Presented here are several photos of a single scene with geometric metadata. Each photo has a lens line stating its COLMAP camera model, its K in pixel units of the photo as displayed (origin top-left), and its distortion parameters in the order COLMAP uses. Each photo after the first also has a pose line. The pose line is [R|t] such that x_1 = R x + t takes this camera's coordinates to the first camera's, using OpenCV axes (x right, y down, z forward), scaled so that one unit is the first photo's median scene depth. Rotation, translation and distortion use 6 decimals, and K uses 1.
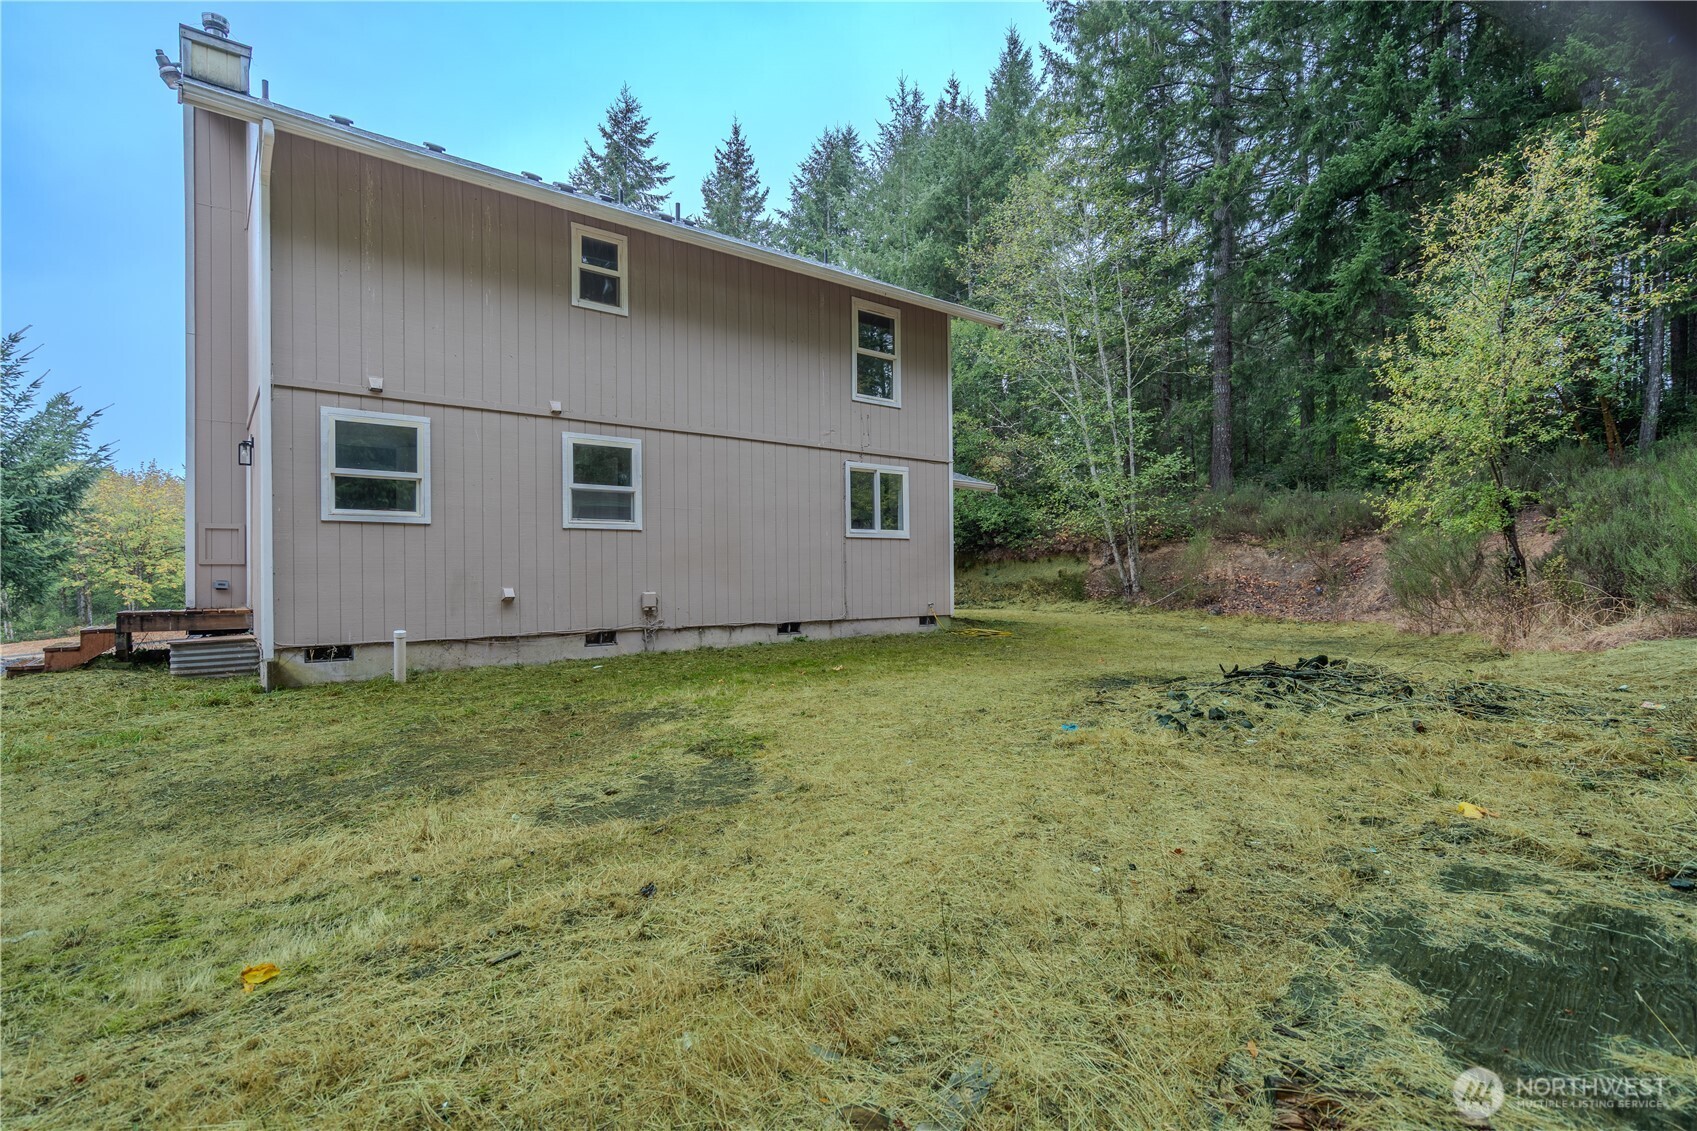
lens RADIAL K [[799.3, 0, 848.5], [0, 799.3, 565.5], [0, 0, 1]] dist [0.000124, 0.000044]
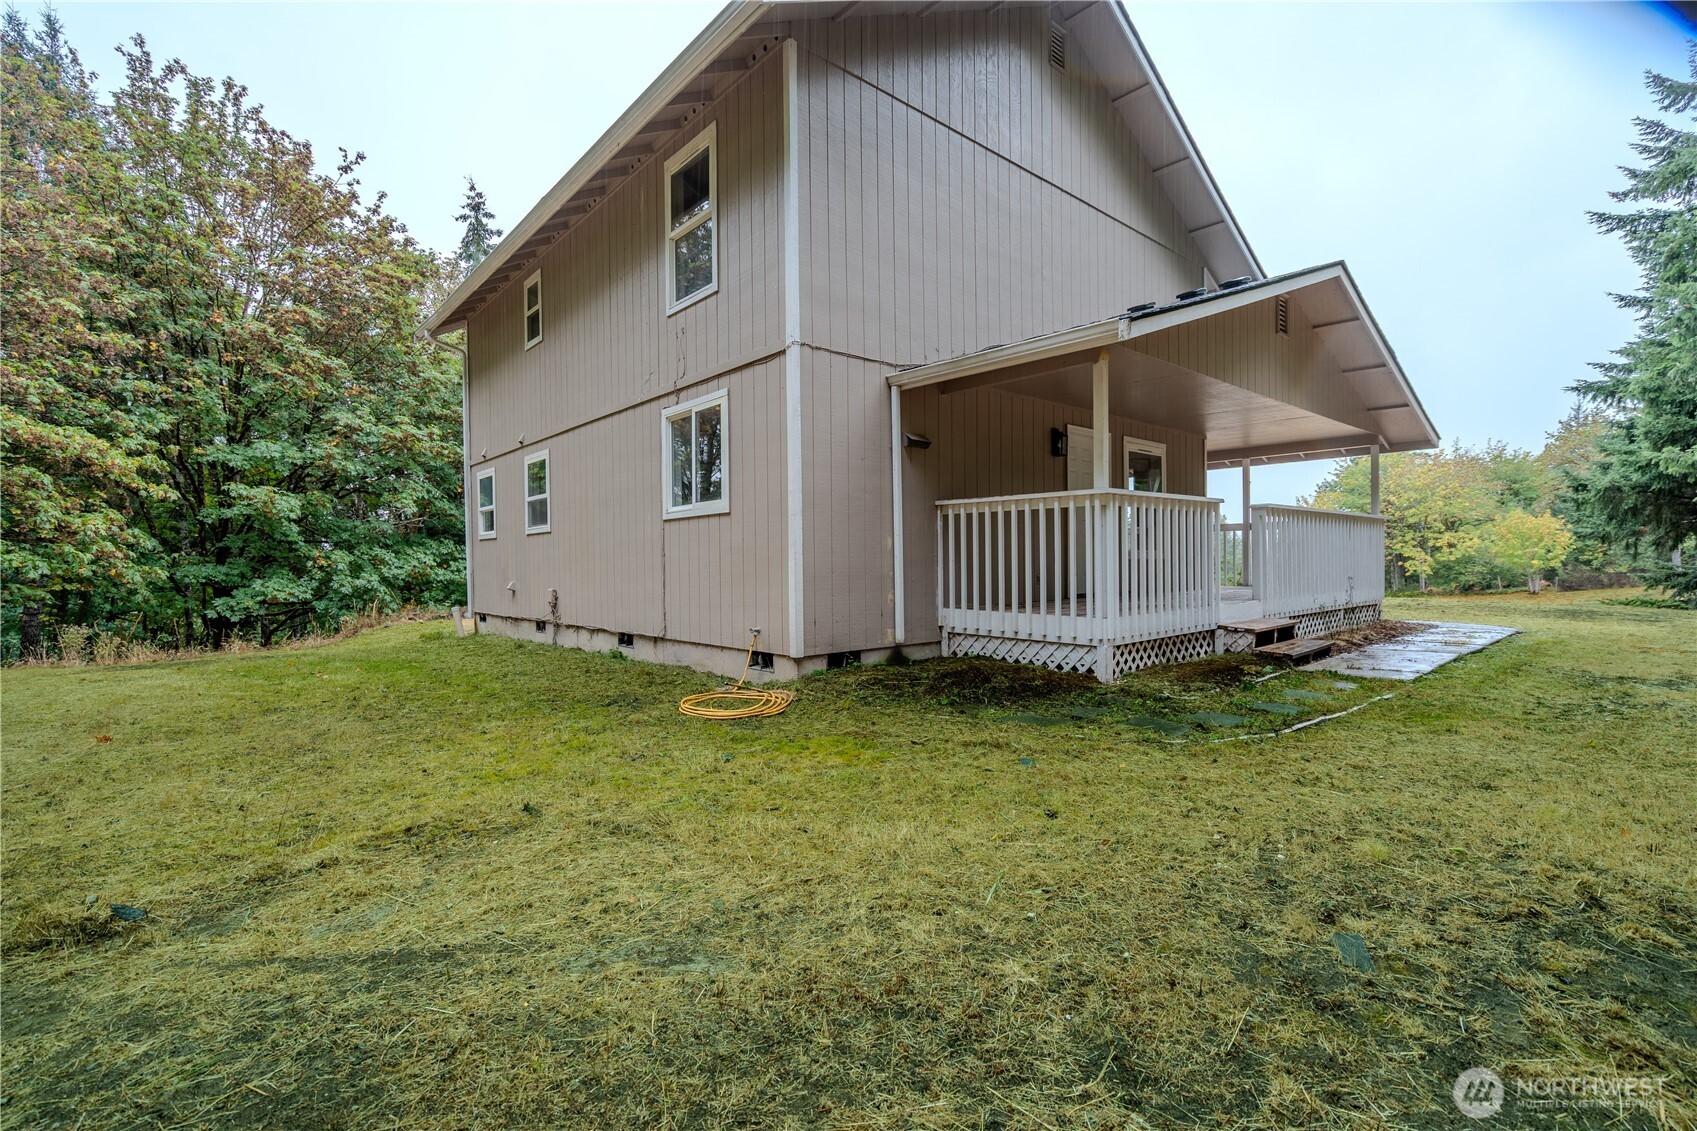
lens RADIAL K [[759.7, 0, 847.6], [0, 759.7, 581.5], [0, 0, 1]] dist [-0.004834, 0.001107]
pose [[0.057801, 0.032603, -0.997796, 0.651114], [0.028199, 0.999014, 0.034277, -0.000346], [0.997930, -0.030118, 0.056824, 1.093226]]
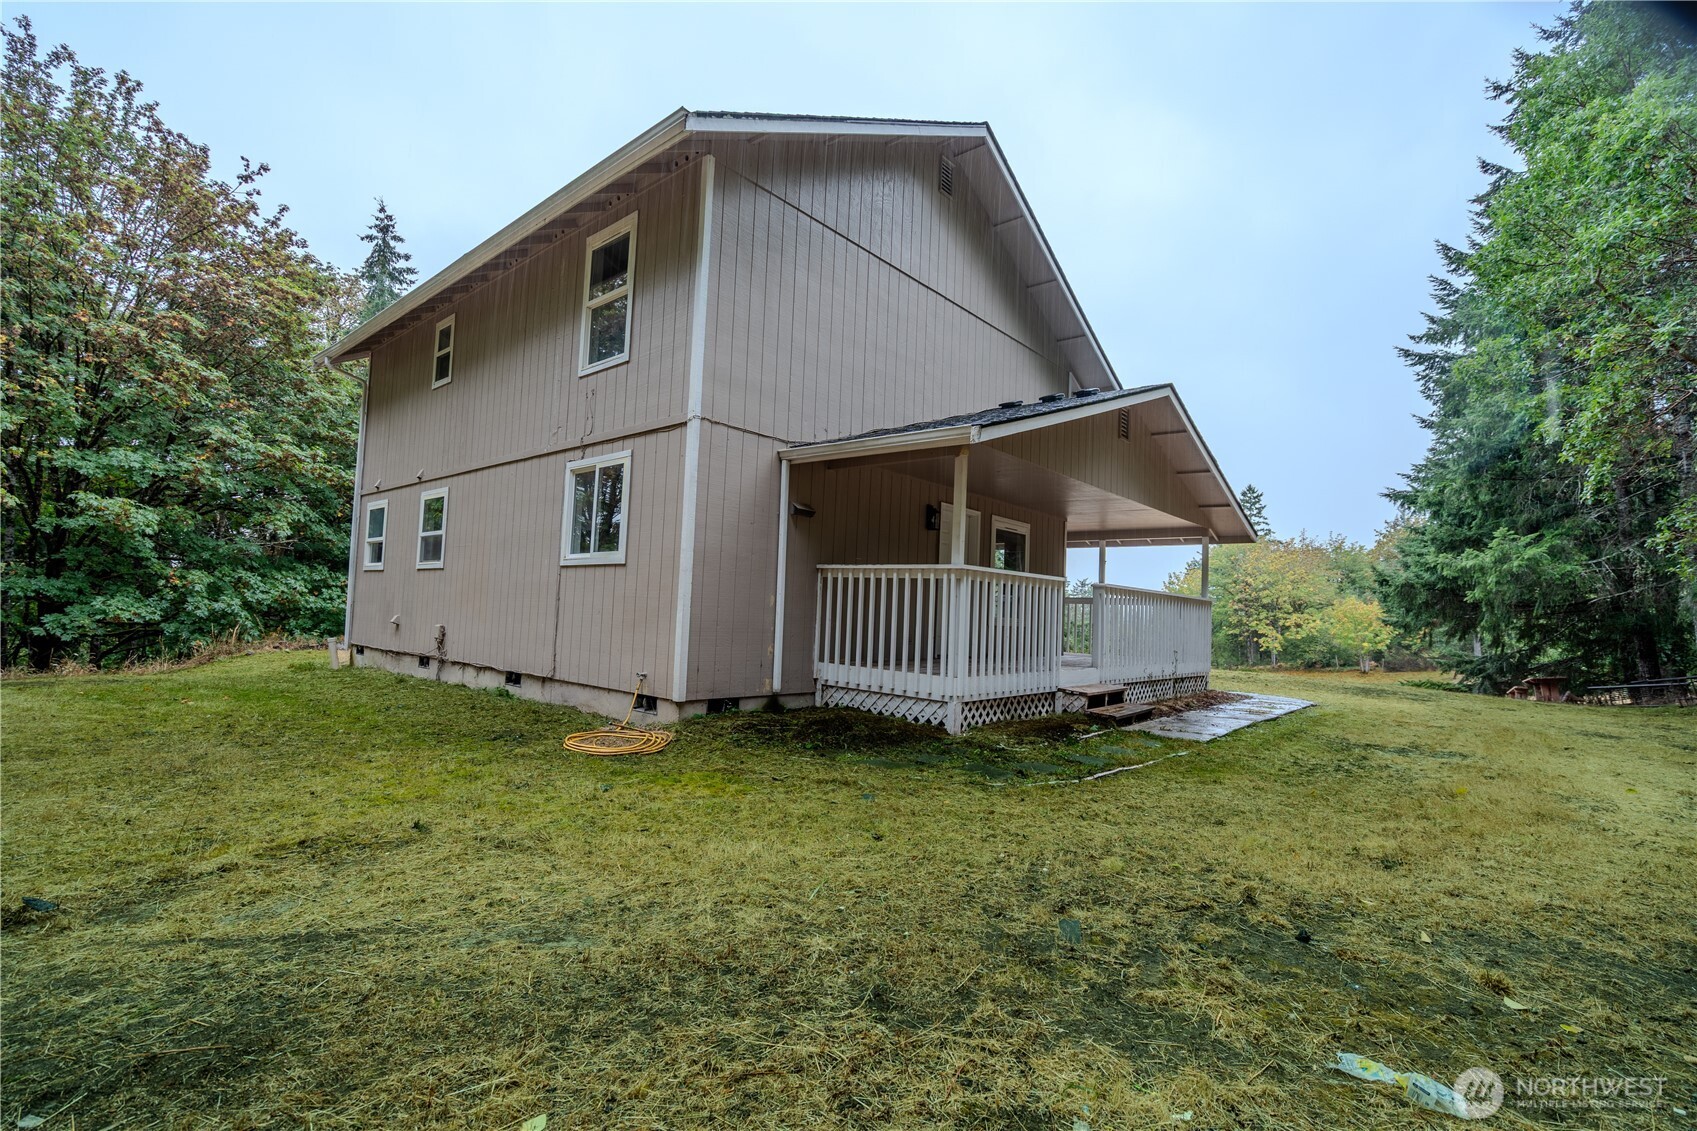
lens RADIAL K [[759.7, 0, 847.6], [0, 759.7, 581.5], [0, 0, 1]] dist [-0.004834, 0.001107]
pose [[0.187995, -0.027124, -0.981795, 0.710977], [-0.027190, 0.999092, -0.032808, -0.005508], [0.981794, 0.032863, 0.187086, 1.100816]]
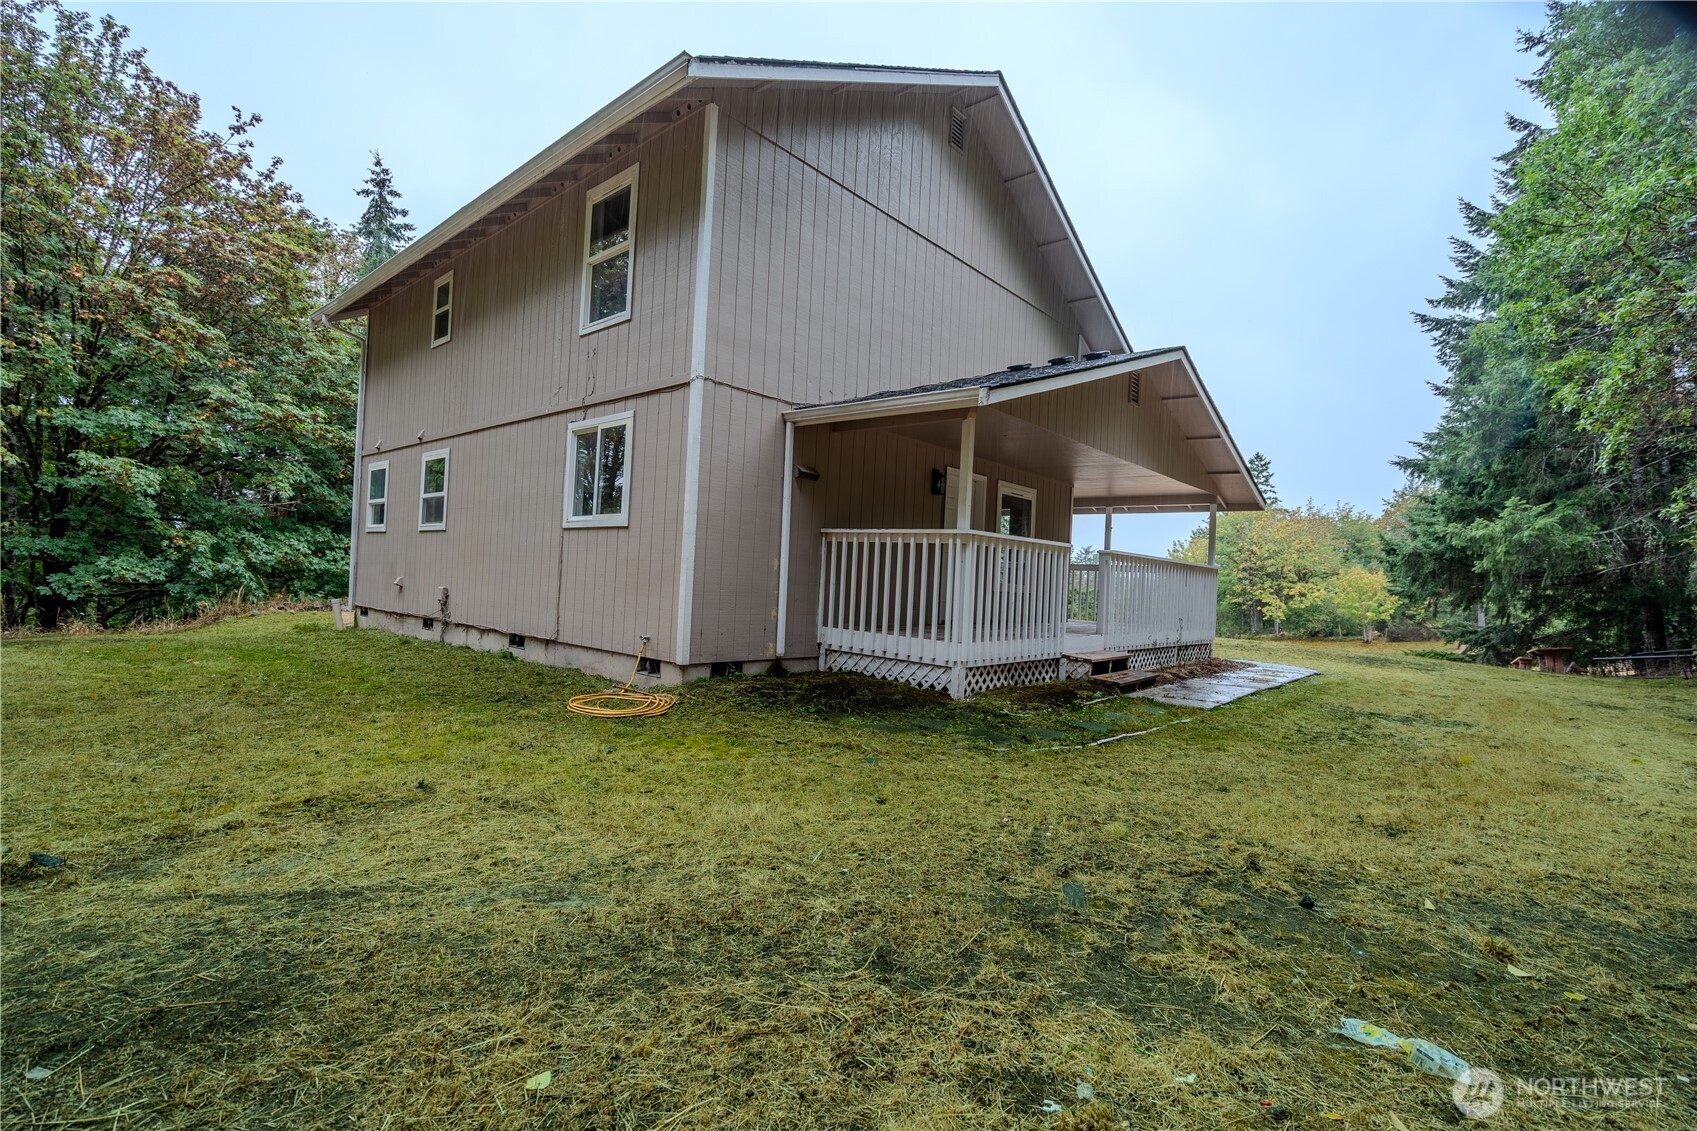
lens RADIAL K [[759.7, 0, 847.6], [0, 759.7, 581.5], [0, 0, 1]] dist [-0.004834, 0.001107]
pose [[0.183838, 0.018373, -0.982785, 0.706569], [-0.034568, 0.999328, 0.012216, -0.004448], [0.982348, 0.031728, 0.184350, 1.100818]]
